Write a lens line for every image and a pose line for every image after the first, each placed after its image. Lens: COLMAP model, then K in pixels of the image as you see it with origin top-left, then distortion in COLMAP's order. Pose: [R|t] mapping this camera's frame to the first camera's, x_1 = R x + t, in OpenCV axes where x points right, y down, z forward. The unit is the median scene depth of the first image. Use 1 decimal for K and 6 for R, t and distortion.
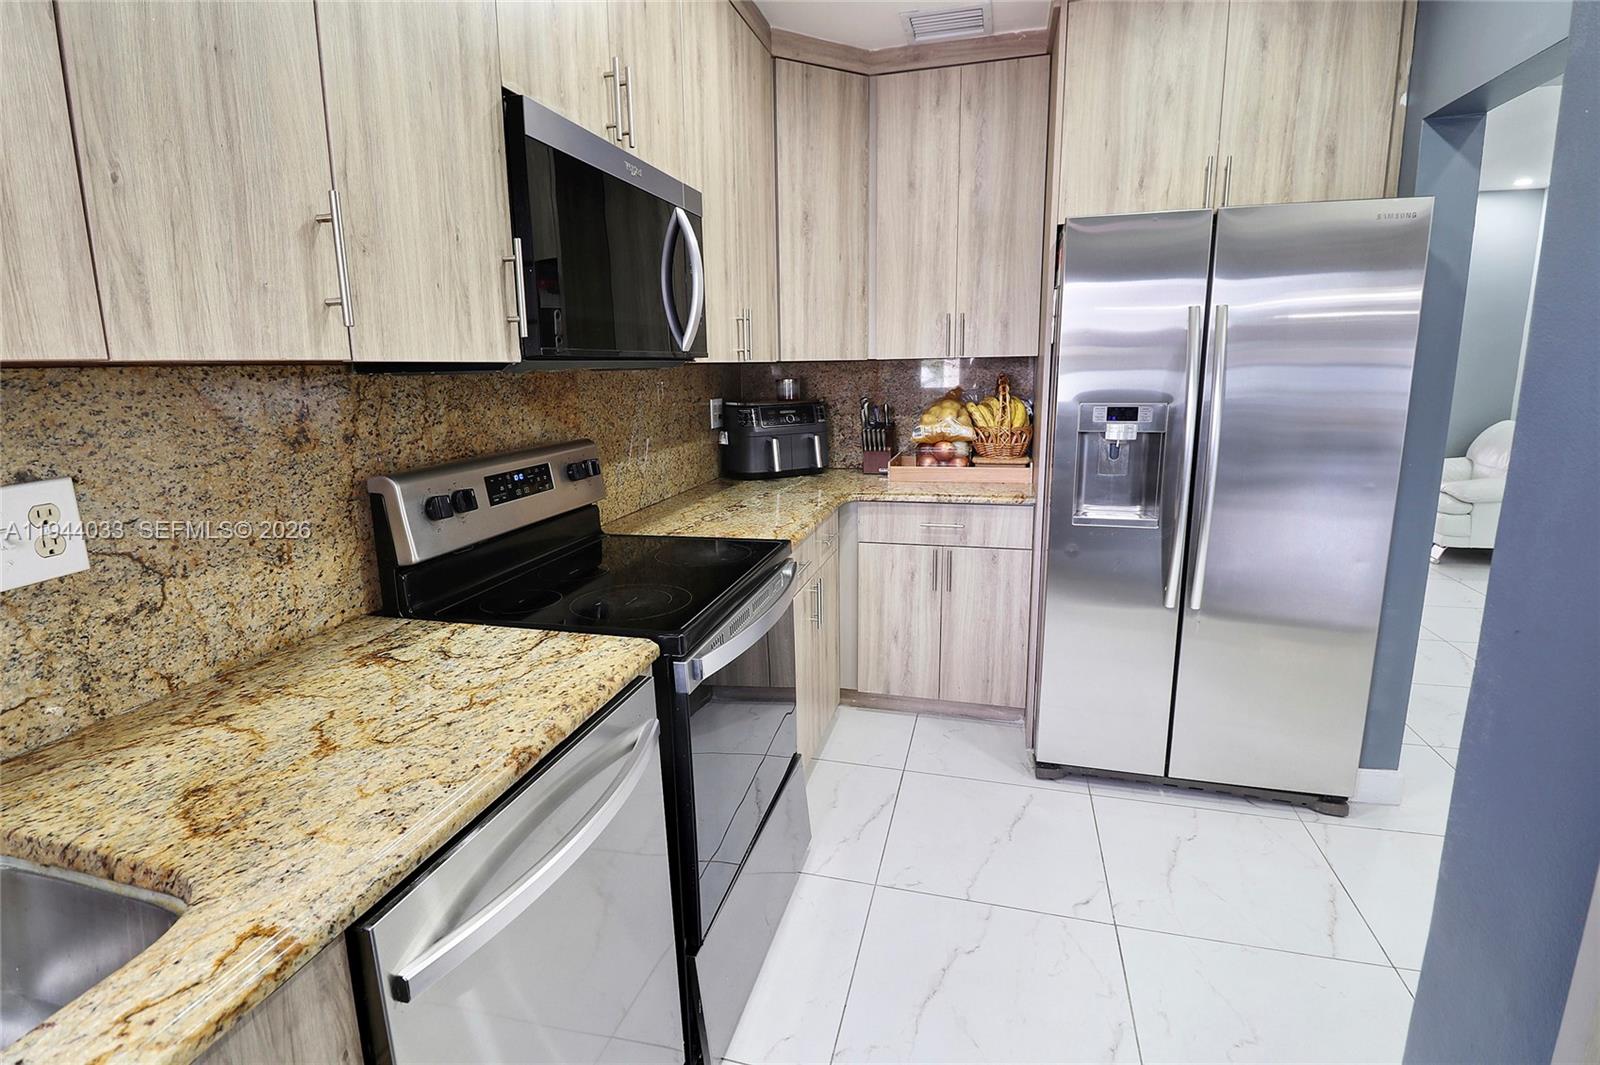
lens RADIAL K [[752.5, 0, 794.5], [0, 752.5, 501.6], [0, 0, 1]] dist [-0.003627, -0.010561]
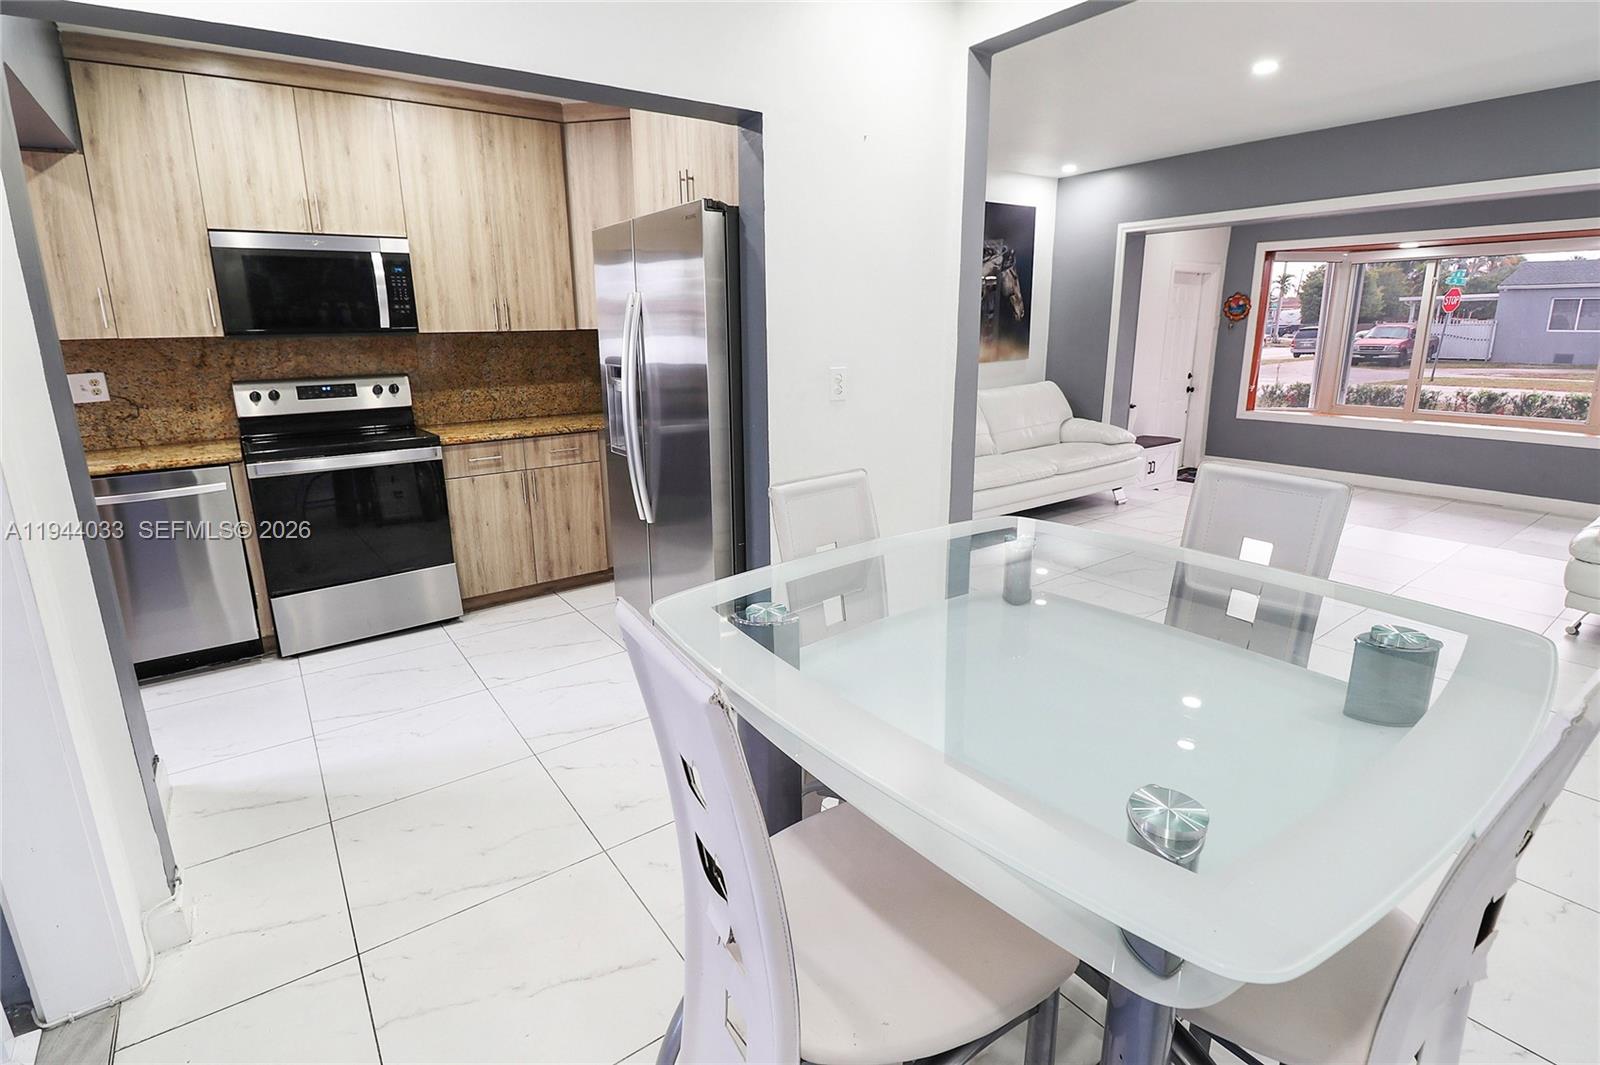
lens RADIAL K [[752.5, 0, 799.6], [0, 752.5, 510.1], [0, 0, 1]] dist [-0.003627, -0.010561]
pose [[0.793882, 0.147816, -0.589832, 2.685063], [-0.106152, 0.988799, 0.104925, -0.077004], [0.598735, -0.020686, 0.800680, 0.138695]]
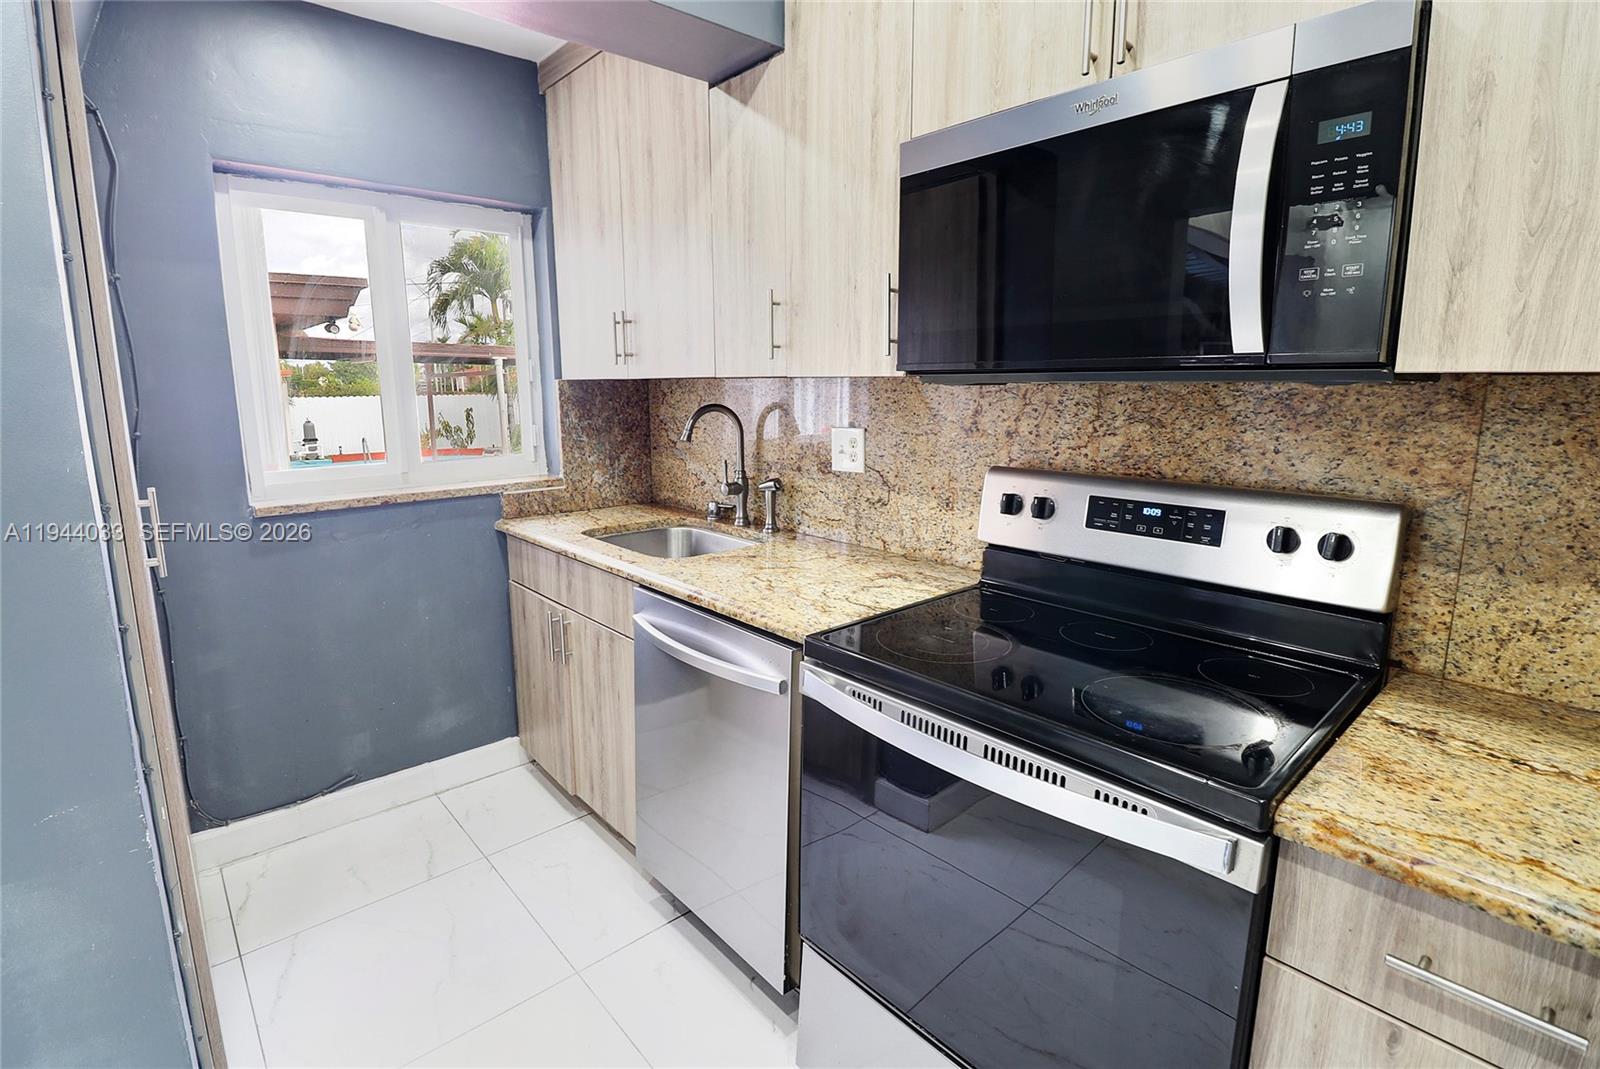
lens RADIAL K [[752.5, 0, 791.9], [0, 752.5, 503.9], [0, 0, 1]] dist [-0.003627, -0.010561]
pose [[-0.543061, 0.157401, -0.824809, 0.705972], [-0.132617, 0.953869, 0.269346, -0.283838], [0.829155, 0.255655, -0.497135, 1.463869]]
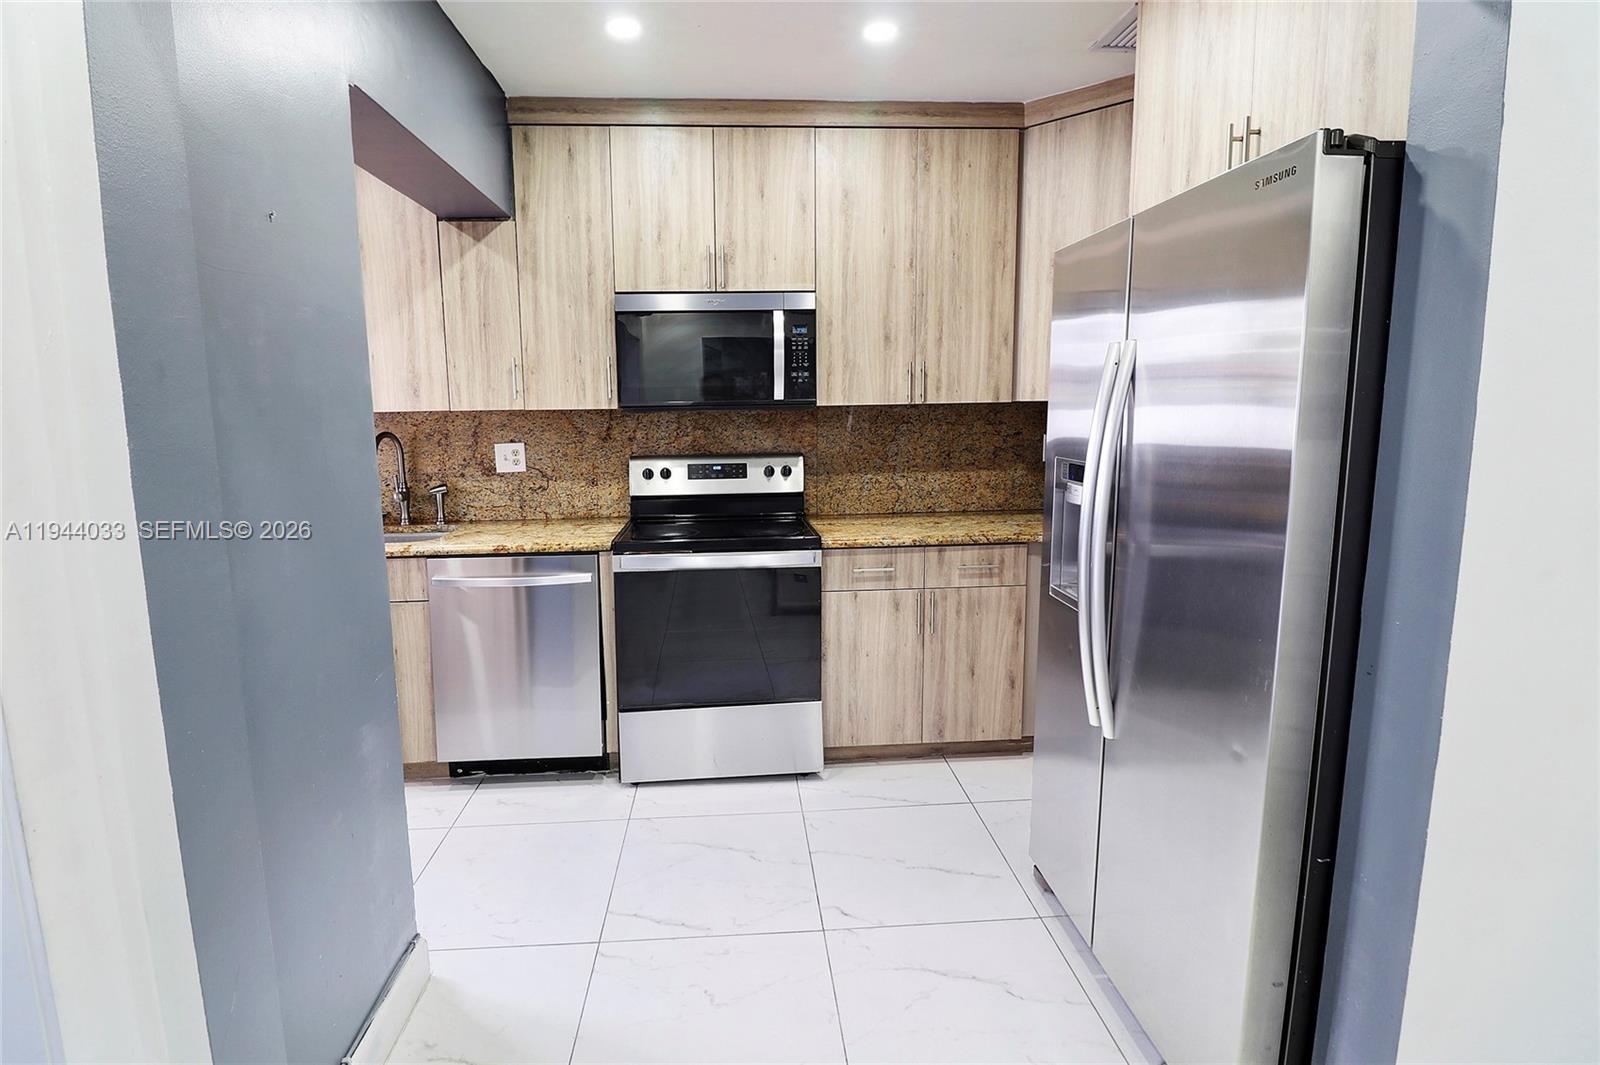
lens RADIAL K [[752.5, 0, 780.4], [0, 752.5, 504.2], [0, 0, 1]] dist [-0.003627, -0.010561]
pose [[0.338910, 0.134751, -0.931119, 1.918092], [-0.157688, 0.983825, 0.084983, -0.170837], [0.927510, 0.118025, 0.354677, 0.678160]]
